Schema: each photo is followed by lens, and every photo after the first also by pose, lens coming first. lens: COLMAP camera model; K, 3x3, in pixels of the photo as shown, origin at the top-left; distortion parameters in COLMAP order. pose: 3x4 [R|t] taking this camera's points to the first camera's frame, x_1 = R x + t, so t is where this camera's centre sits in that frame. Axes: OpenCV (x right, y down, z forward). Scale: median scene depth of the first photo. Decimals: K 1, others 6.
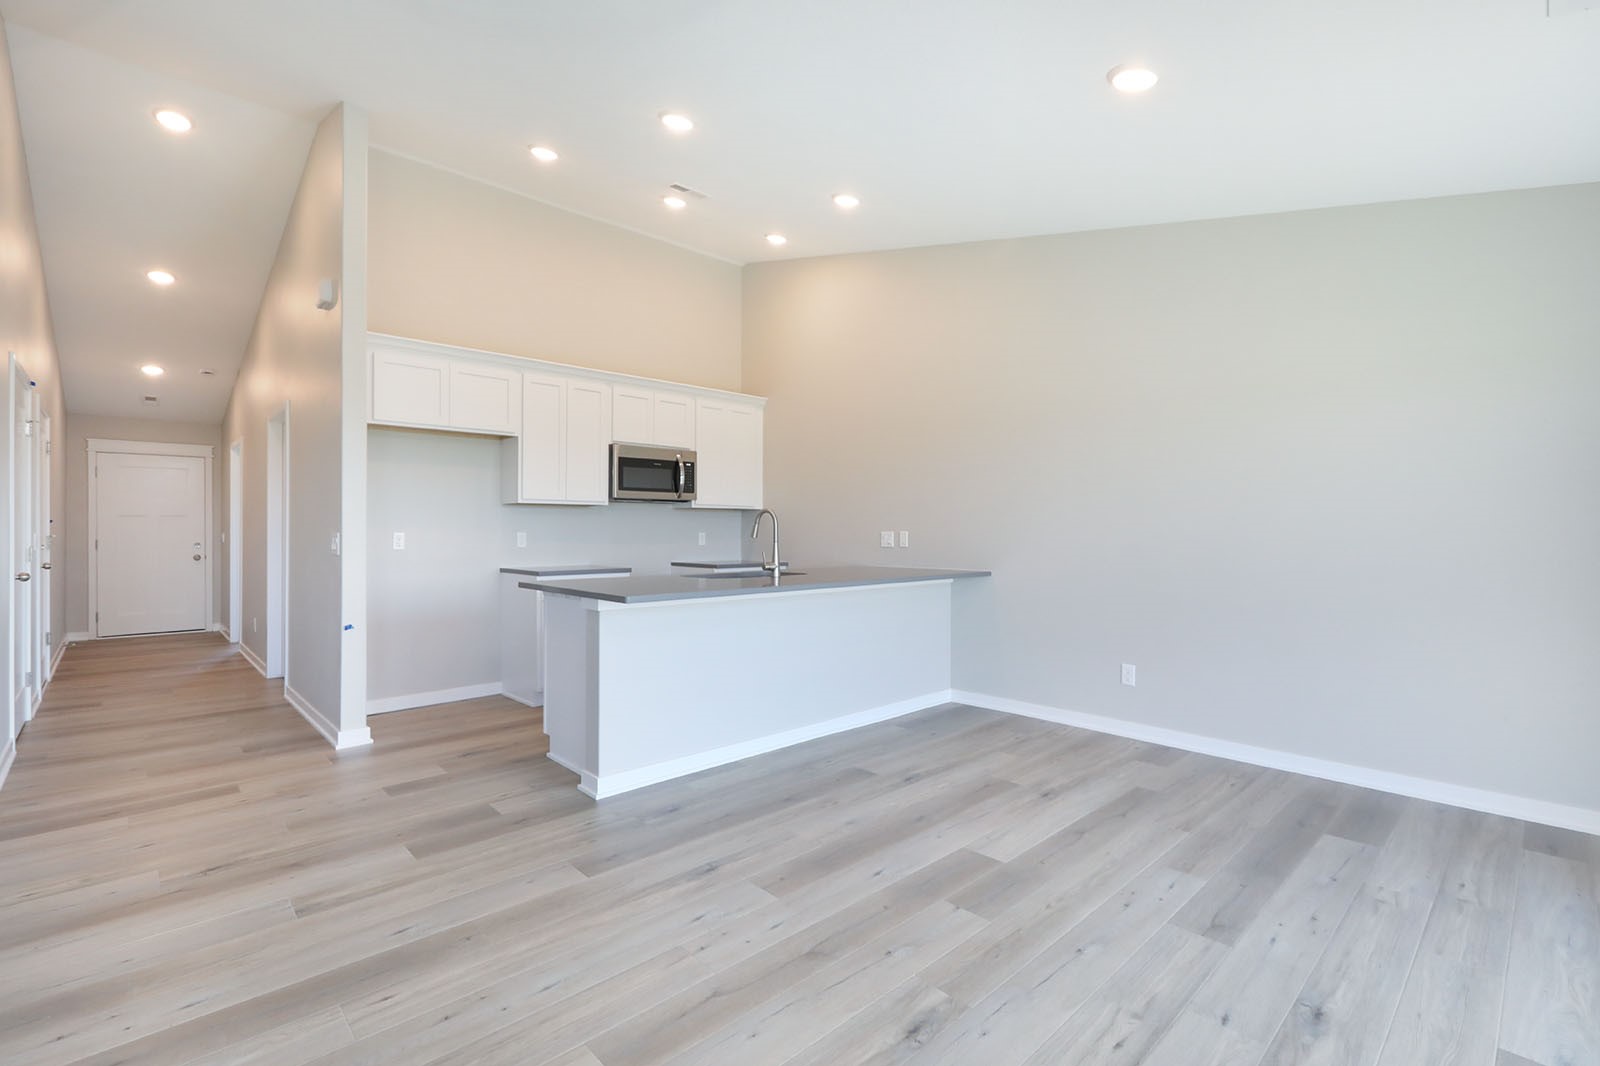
lens RADIAL K [[726.4, 0, 800.0], [0, 726.4, 533.0], [0, 0, 1]] dist [-0.003257, 0.000143]
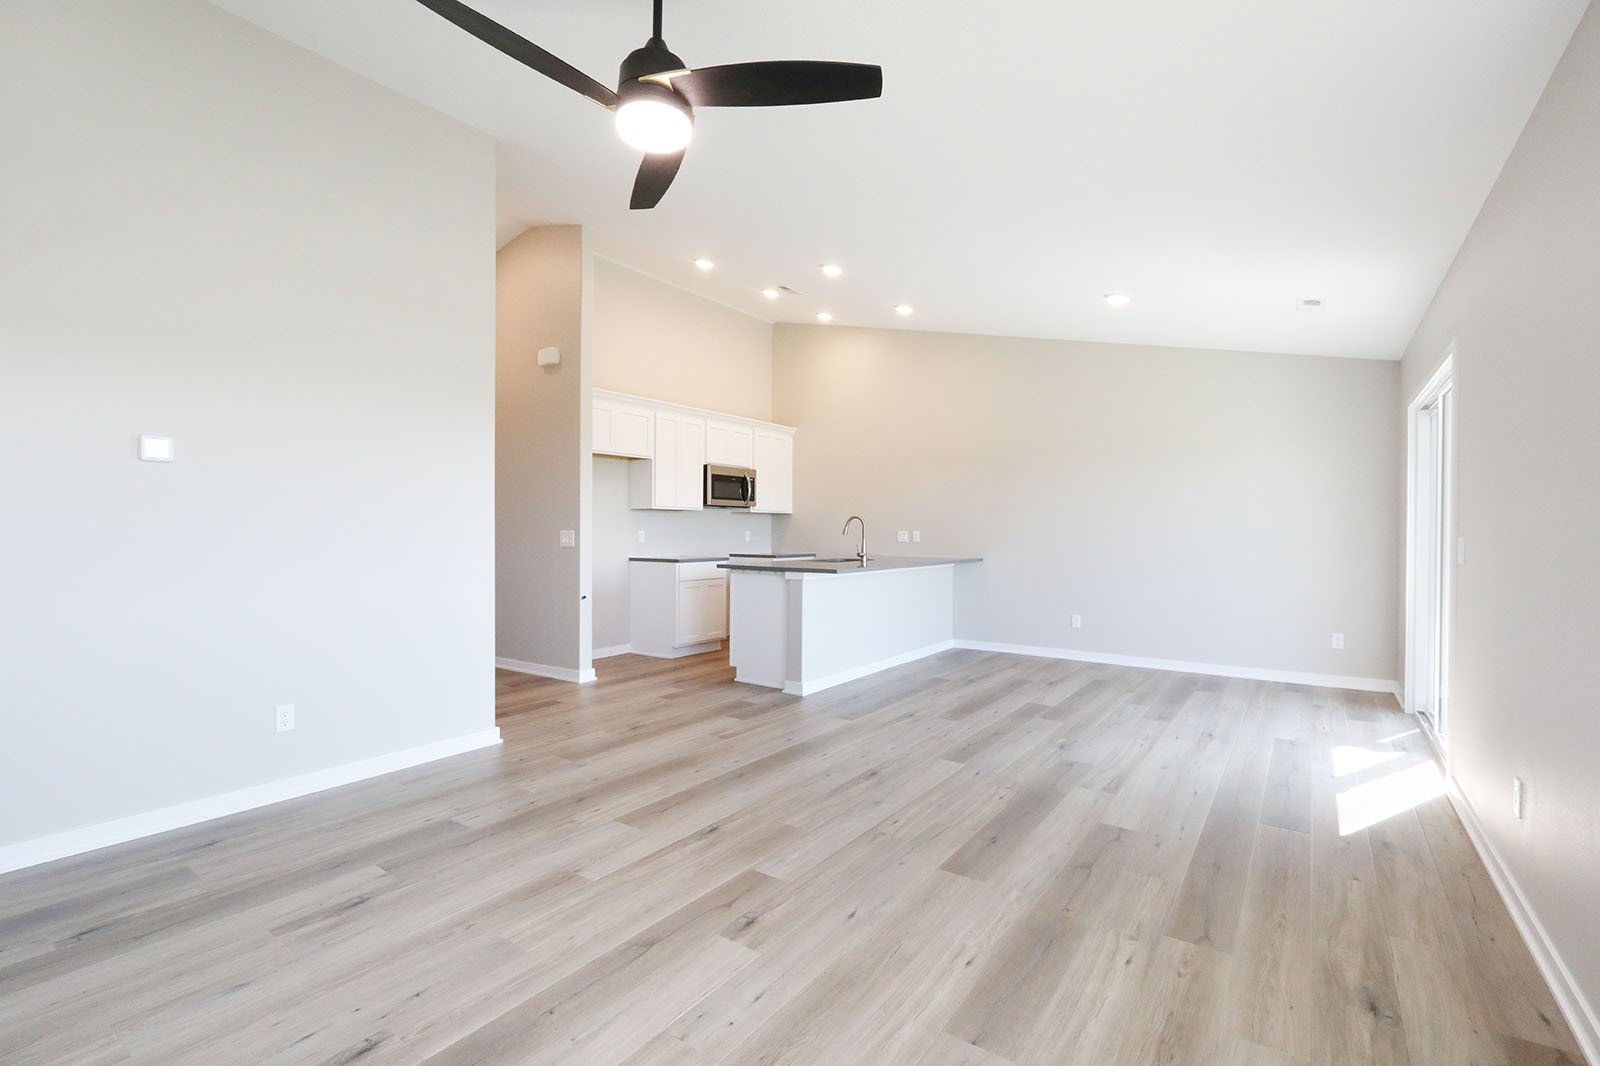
lens RADIAL K [[754.3, 0, 800.0], [0, 754.3, 533.0], [0, 0, 1]] dist [-0.002131, 0.000237]
pose [[0.977547, 0.004016, 0.210680, -0.539536], [-0.004447, 0.999989, 0.001573, 0.000221], [-0.210671, -0.002475, 0.977554, -0.543696]]
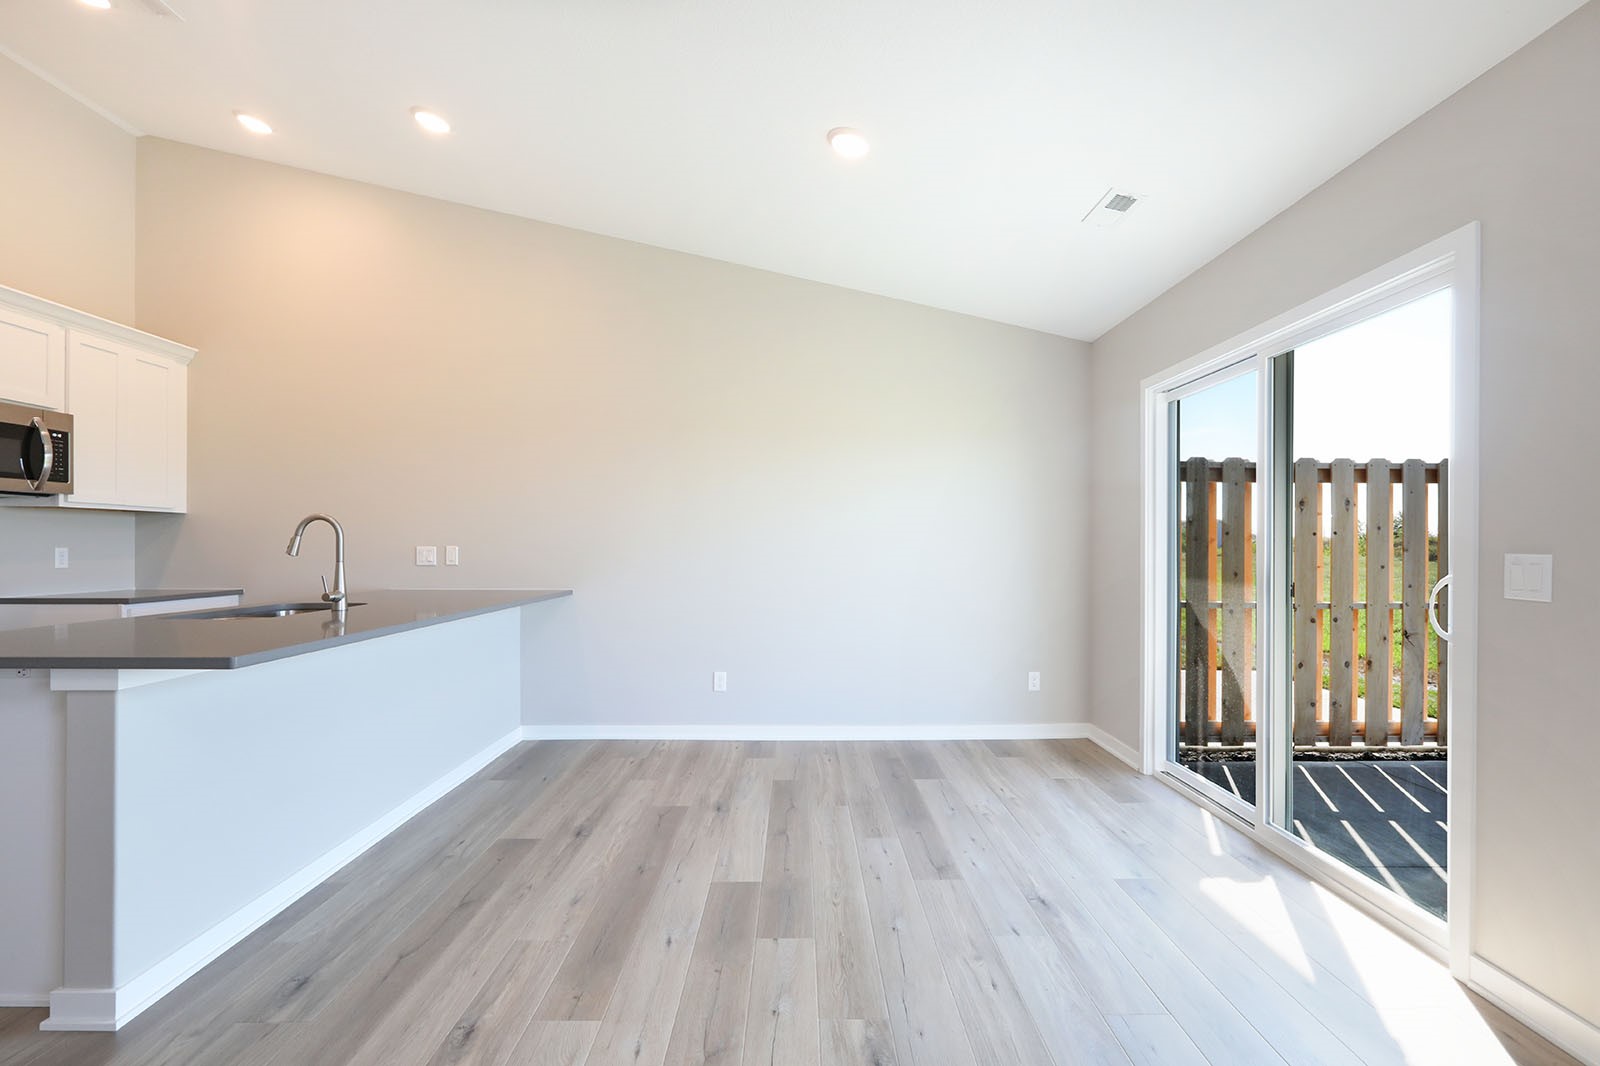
lens RADIAL K [[735.4, 0, 814.2], [0, 735.4, 544.8], [0, 0, 1]] dist [-0.004084, 0.000527]
pose [[0.664383, 0.002993, 0.747387, -0.288924], [-0.000642, 0.999994, -0.003433, -0.001868], [-0.747392, 0.001801, 0.664381, 0.189976]]
